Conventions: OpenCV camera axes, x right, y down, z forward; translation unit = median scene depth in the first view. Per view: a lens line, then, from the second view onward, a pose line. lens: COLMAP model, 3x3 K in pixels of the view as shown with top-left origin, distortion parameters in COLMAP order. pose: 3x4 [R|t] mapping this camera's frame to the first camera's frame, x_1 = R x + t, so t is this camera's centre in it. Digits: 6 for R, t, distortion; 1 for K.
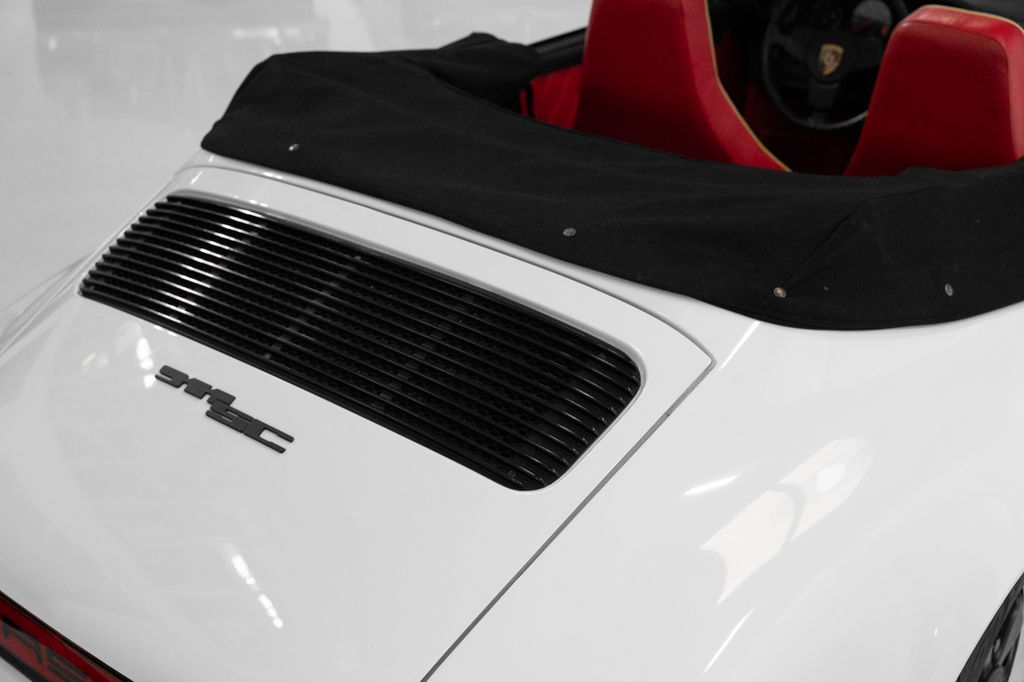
lens RADIAL K [[1414.6, 0, 510.6], [0, 1414.6, 340.0], [0, 0, 1]] dist [0.006371, 0.000000]
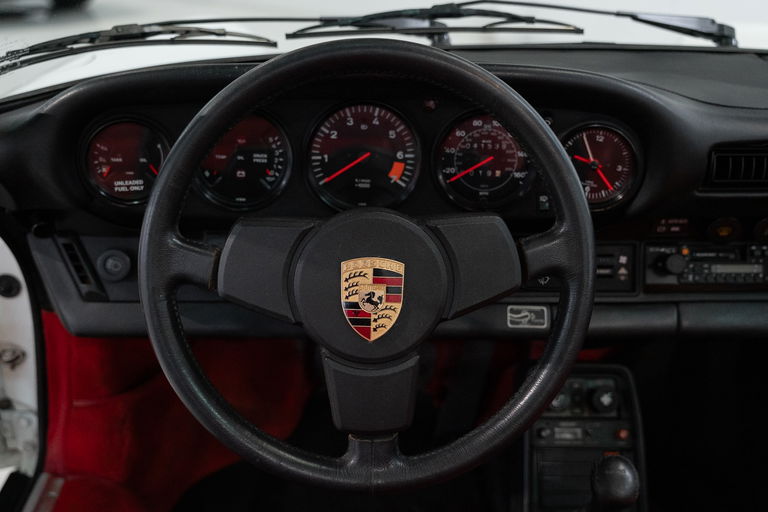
lens RADIAL K [[814.7, 0, 388.7], [0, 814.7, 279.0], [0, 0, 1]] dist [0.017743, 0.000000]
pose [[0.731241, -0.289568, 0.617606, 0.163832], [0.275564, 0.953655, 0.120861, -0.348166], [-0.623980, 0.081811, 0.777146, 1.298402]]
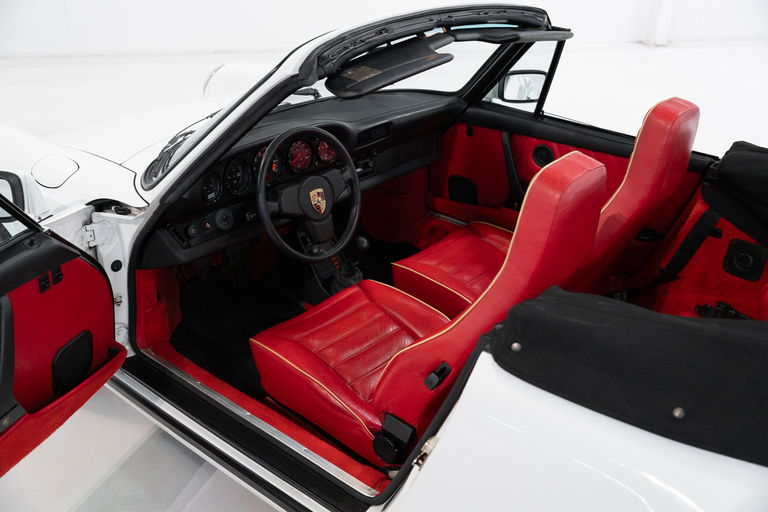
lens RADIAL K [[737.5, 0, 384.5], [0, 737.5, 256.4], [0, 0, 1]] dist [0.003385, 0.000000]
pose [[-0.013578, -0.454382, 0.890703, -0.528297], [0.398448, 0.814548, 0.421606, -0.612992], [-0.917091, 0.360623, 0.169987, 1.330415]]
